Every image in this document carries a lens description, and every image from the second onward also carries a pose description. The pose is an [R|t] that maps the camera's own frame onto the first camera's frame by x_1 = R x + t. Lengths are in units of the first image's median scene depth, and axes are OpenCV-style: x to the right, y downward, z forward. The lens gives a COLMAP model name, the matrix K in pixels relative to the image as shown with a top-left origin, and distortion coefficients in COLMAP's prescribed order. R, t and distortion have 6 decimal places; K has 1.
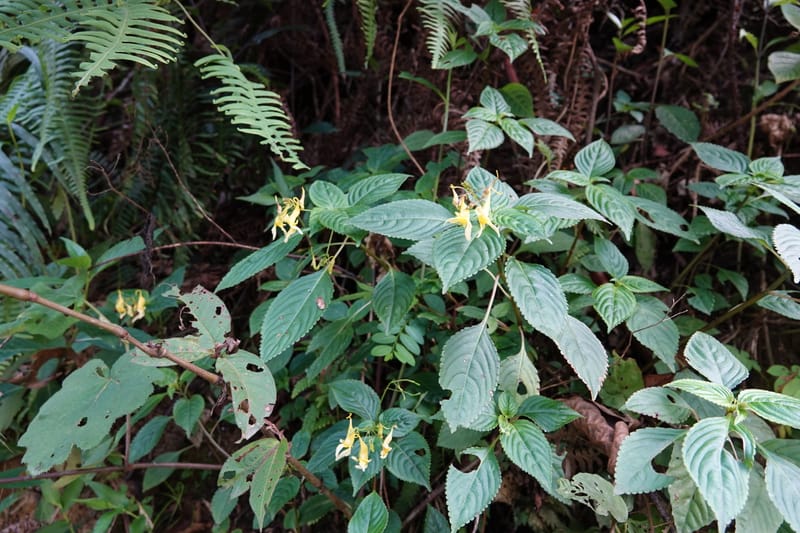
lens RADIAL K [[533.0, 0, 399.0], [0, 533.0, 254.9], [0, 0, 1]] dist [0.007437, -0.001876]
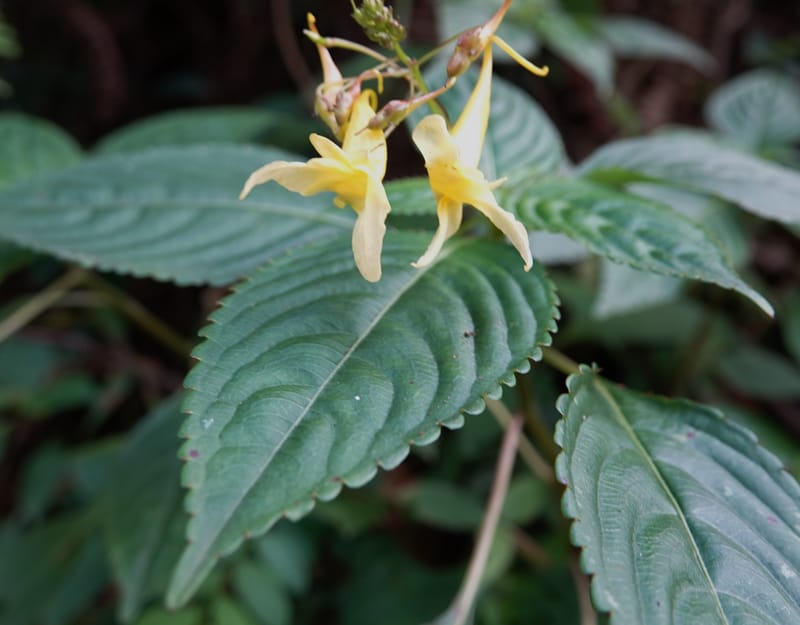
lens RADIAL K [[808.8, 0, 399.0], [0, 808.8, 254.2], [0, 0, 1]] dist [0.008464, 0.002083]
pose [[0.998518, 0.035831, 0.040965, 0.091300], [-0.031646, 0.994625, -0.098592, -0.005649], [-0.044277, 0.097150, 0.994284, 0.504932]]
